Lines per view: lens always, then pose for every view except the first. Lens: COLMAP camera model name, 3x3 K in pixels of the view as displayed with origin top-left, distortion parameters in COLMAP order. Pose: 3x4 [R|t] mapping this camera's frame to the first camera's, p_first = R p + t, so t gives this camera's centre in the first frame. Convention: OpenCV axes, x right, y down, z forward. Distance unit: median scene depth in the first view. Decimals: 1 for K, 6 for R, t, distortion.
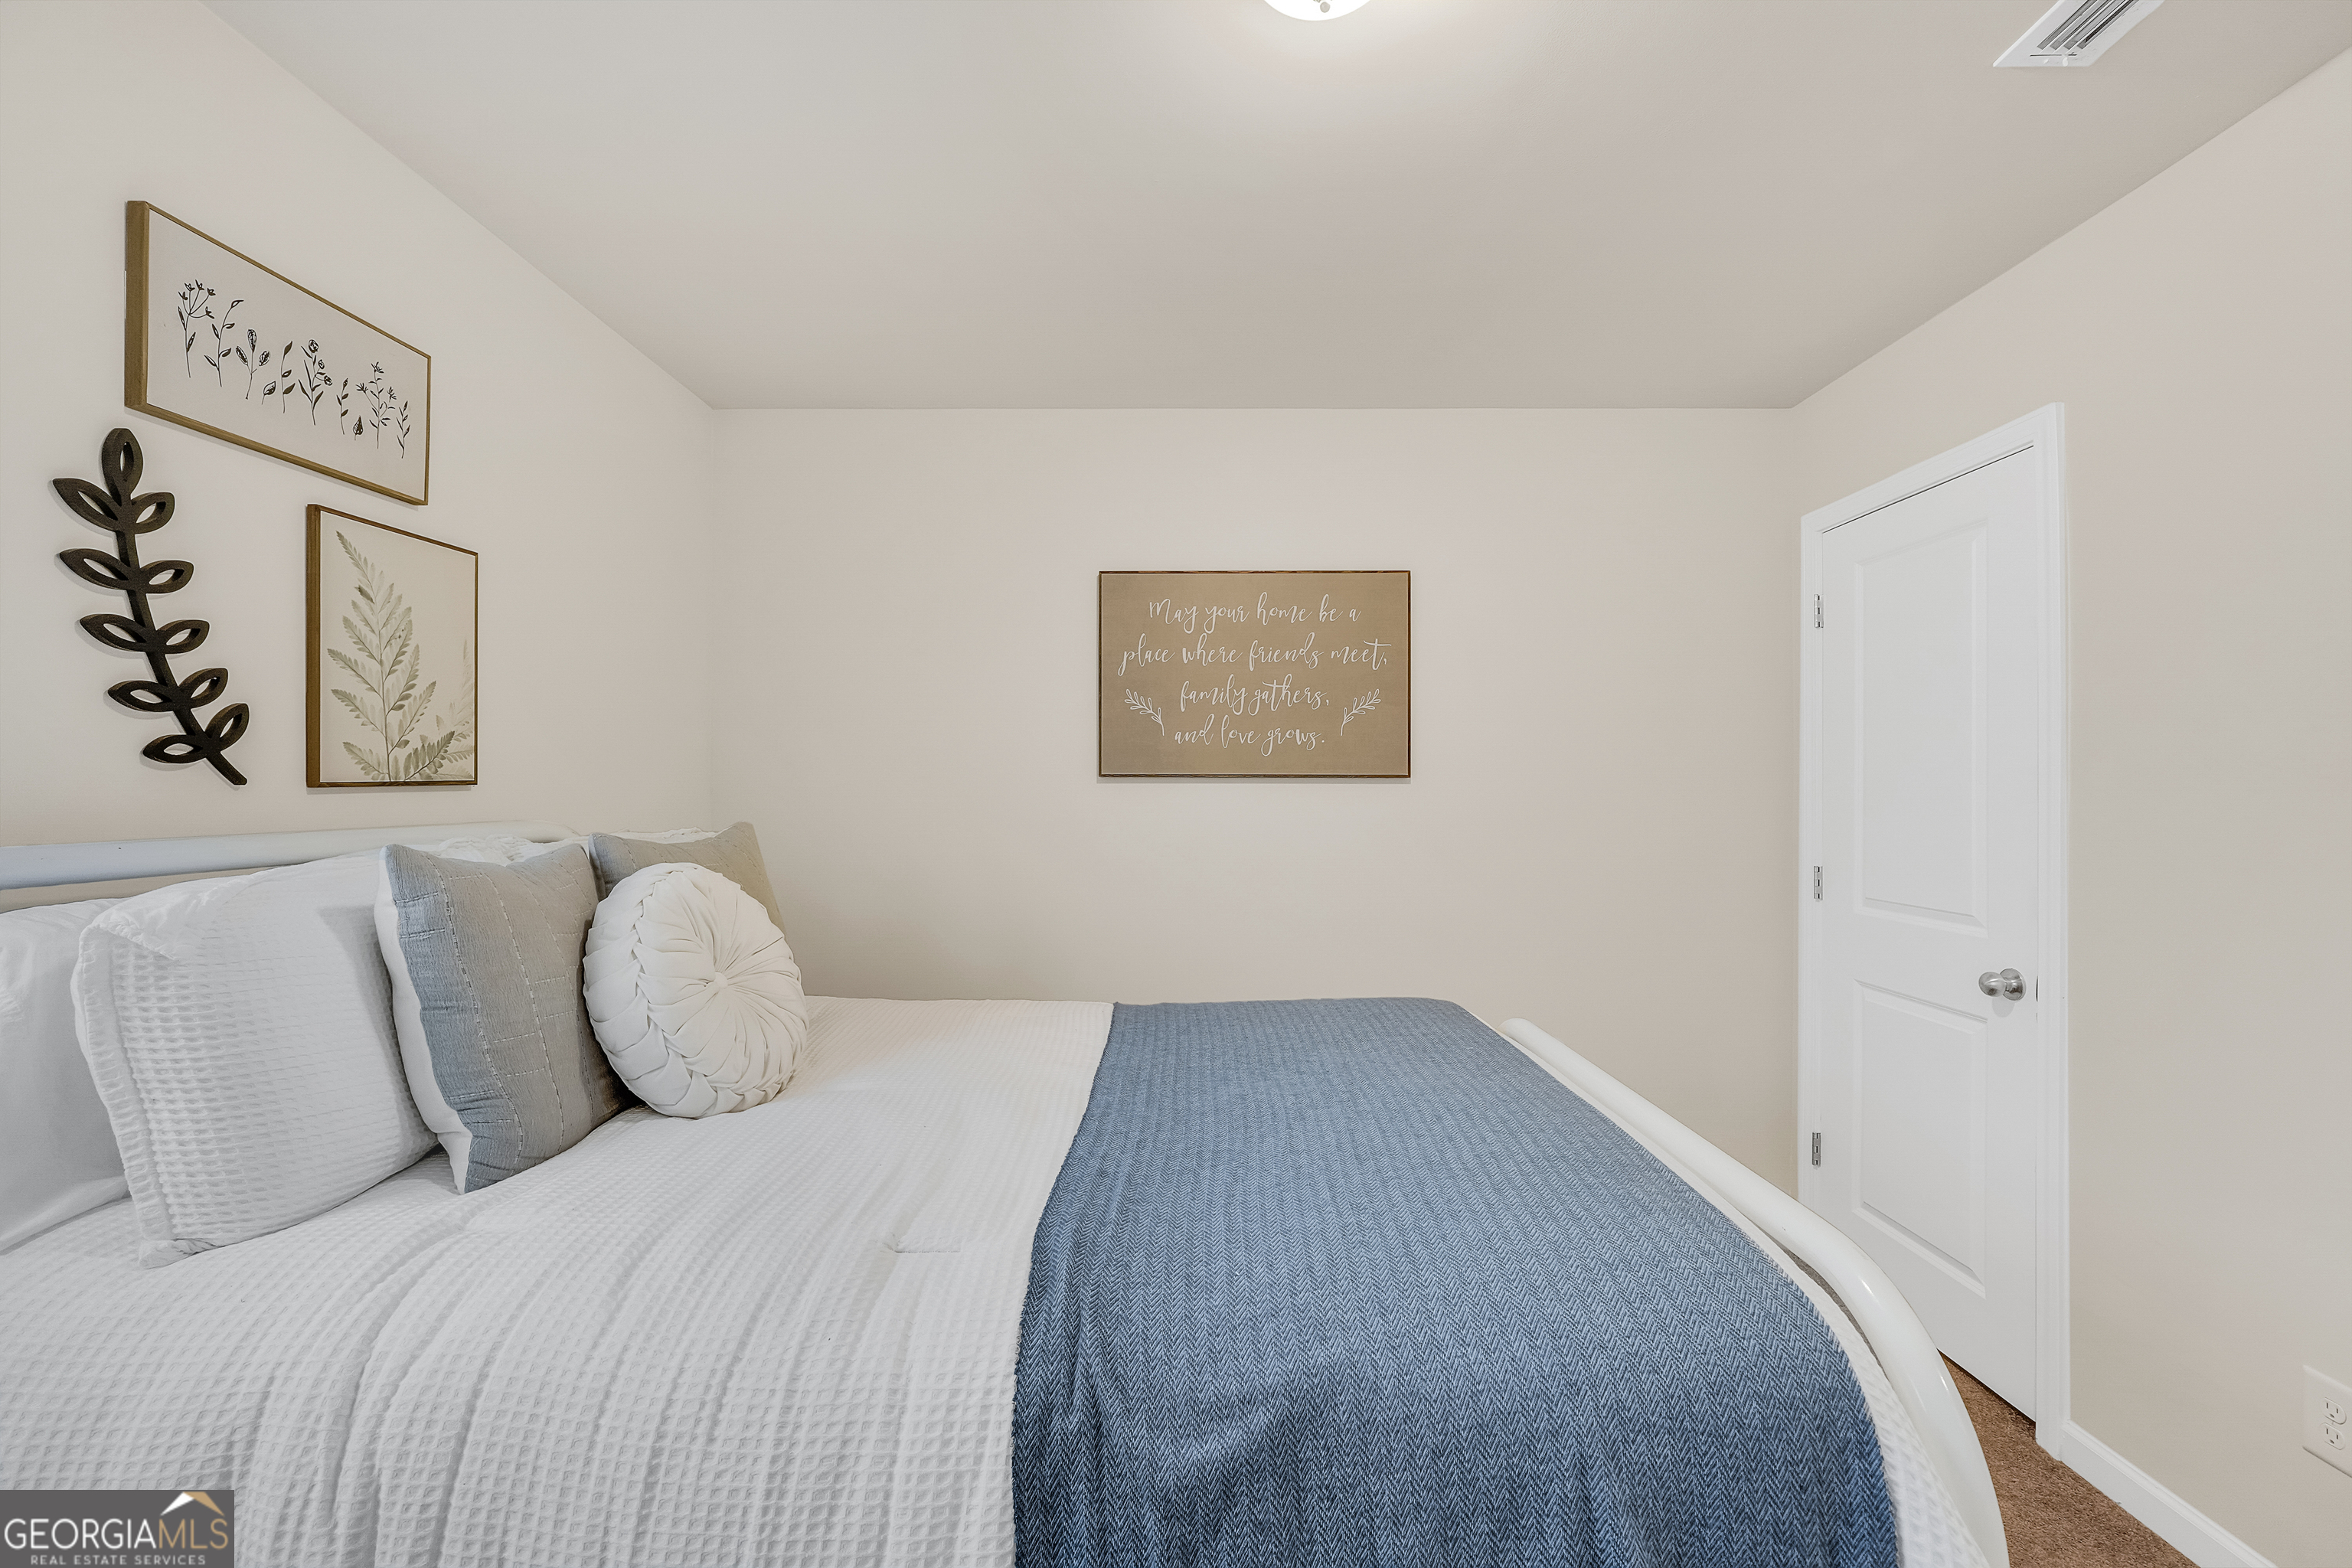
lens RADIAL K [[1012.3, 0, 1138.8], [0, 1012.3, 783.0], [0, 0, 1]] dist [-0.020430, 0.007138]
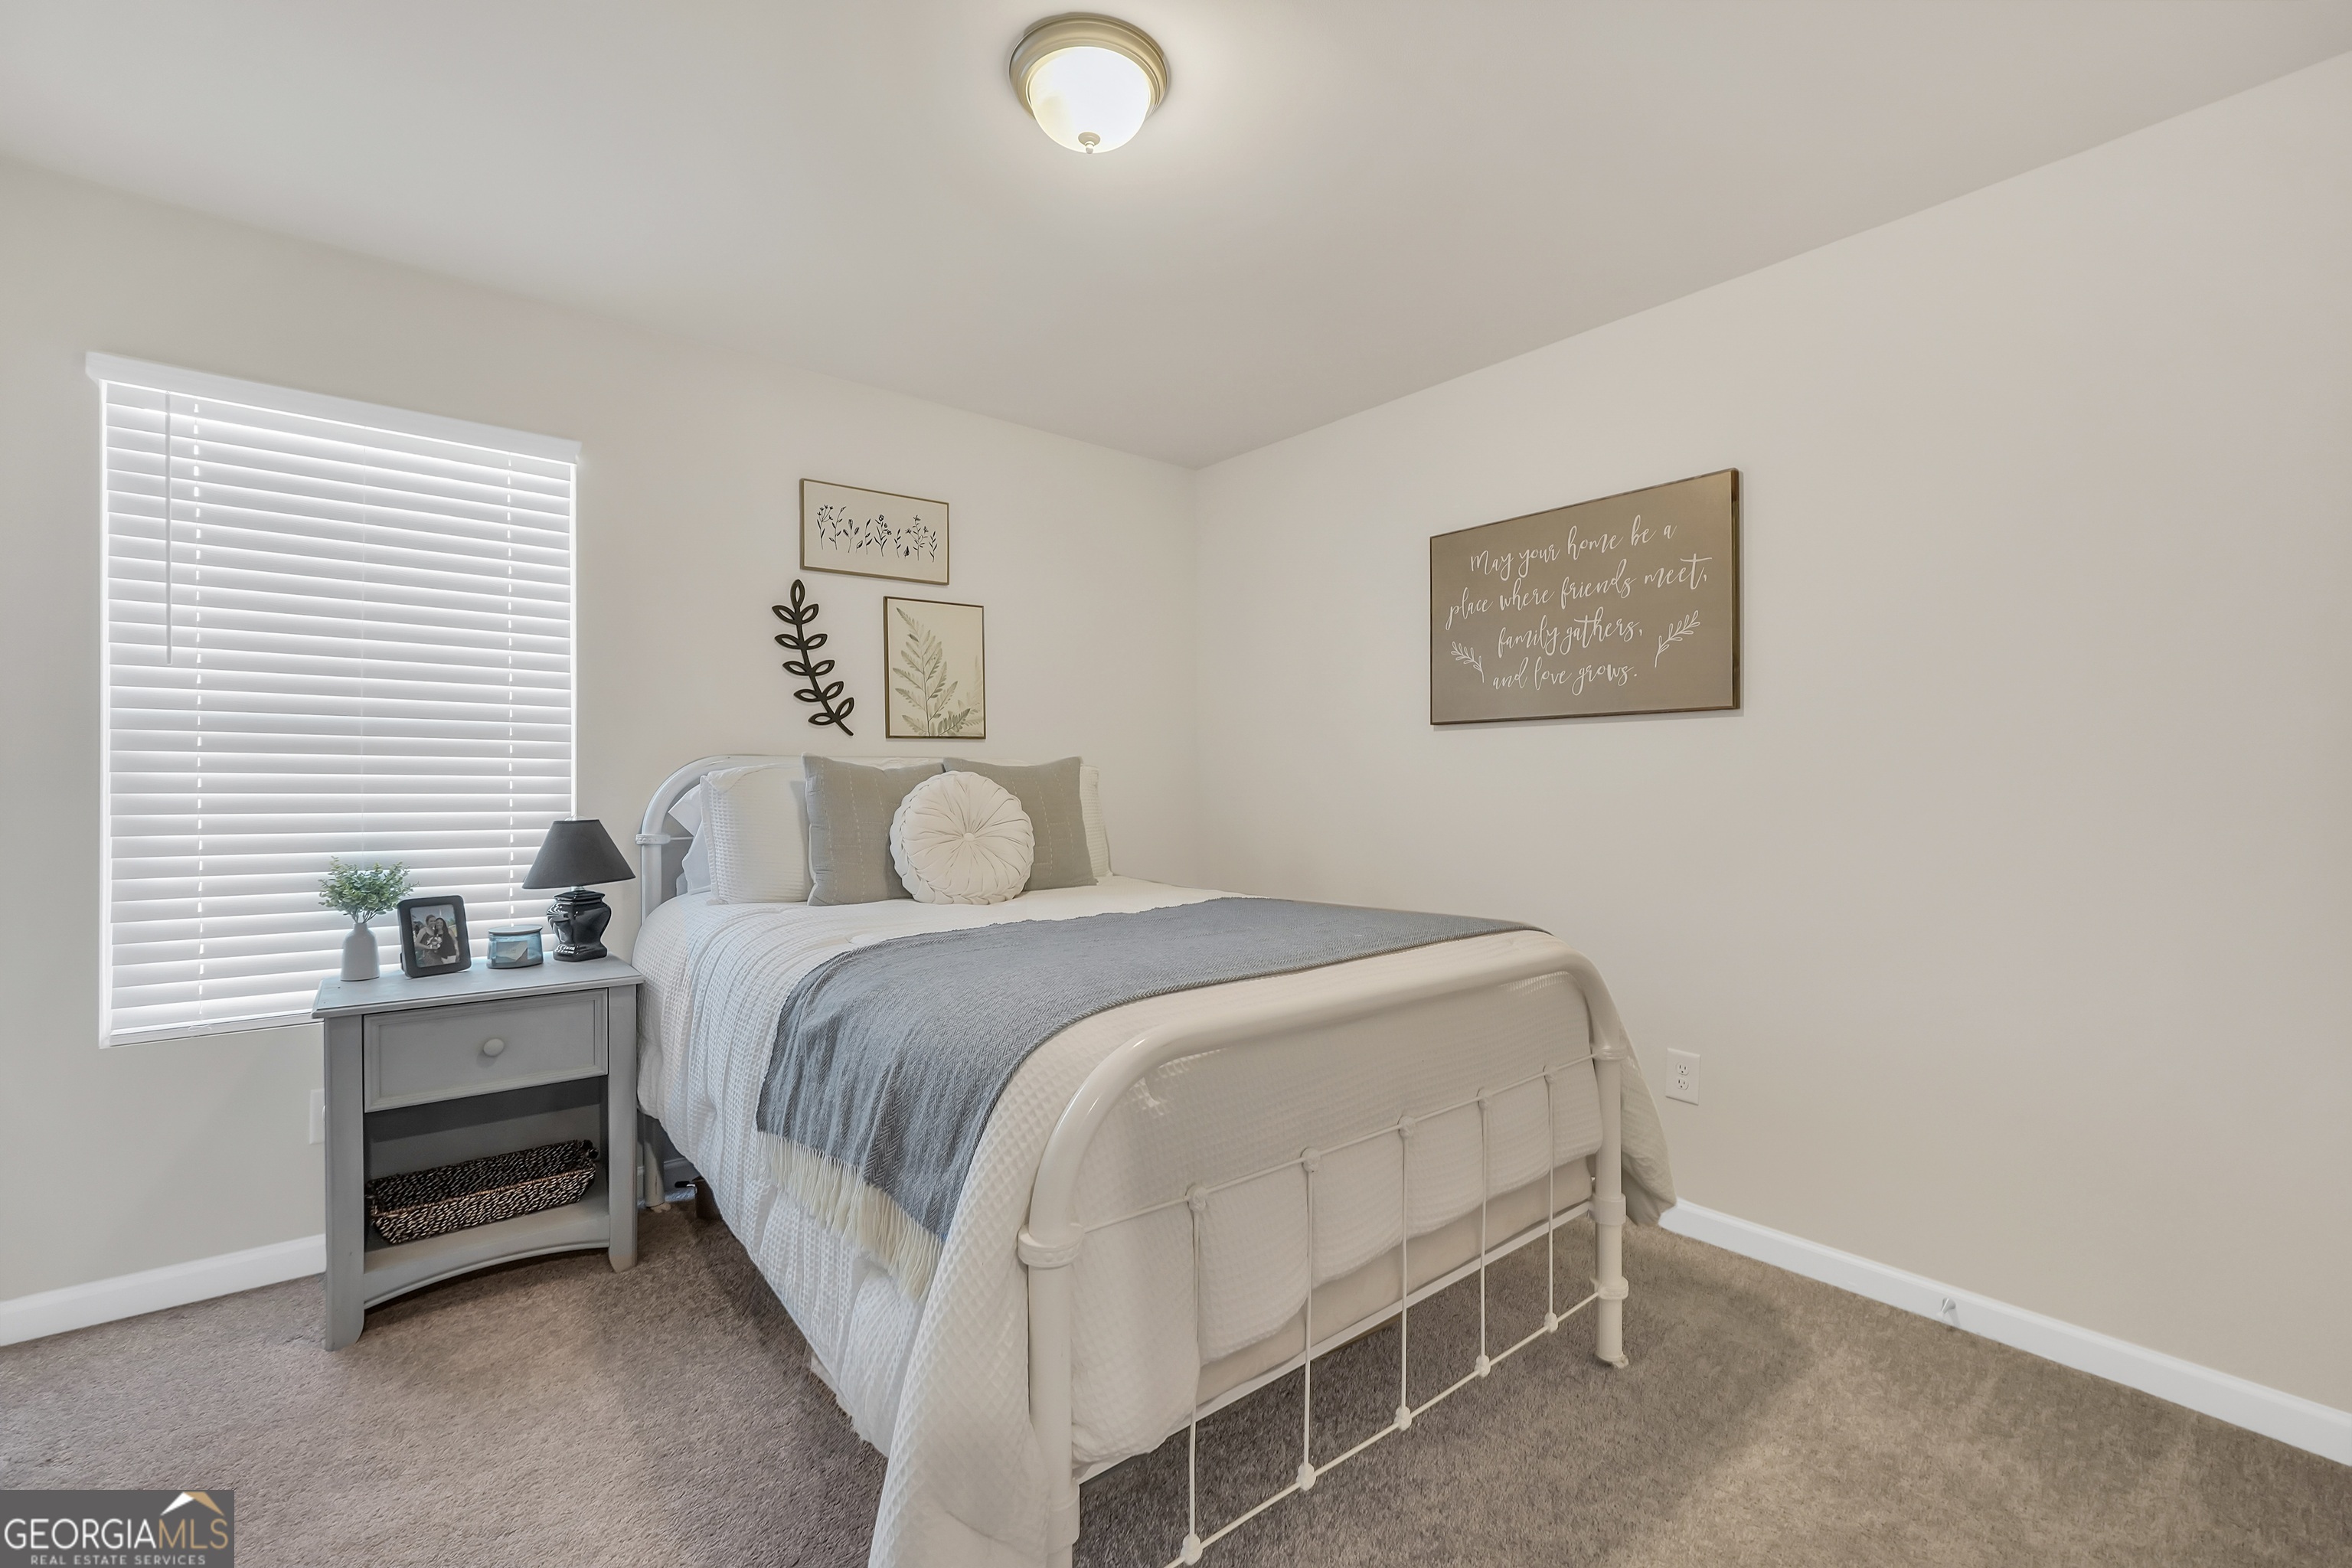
lens RADIAL K [[1012.3, 0, 1138.8], [0, 1012.3, 783.0], [0, 0, 1]] dist [-0.020430, 0.007138]
pose [[0.632173, -0.002320, -0.774824, 0.969360], [0.004074, 0.999992, 0.000330, 0.087721], [0.774816, -0.003365, 0.632177, 0.107216]]
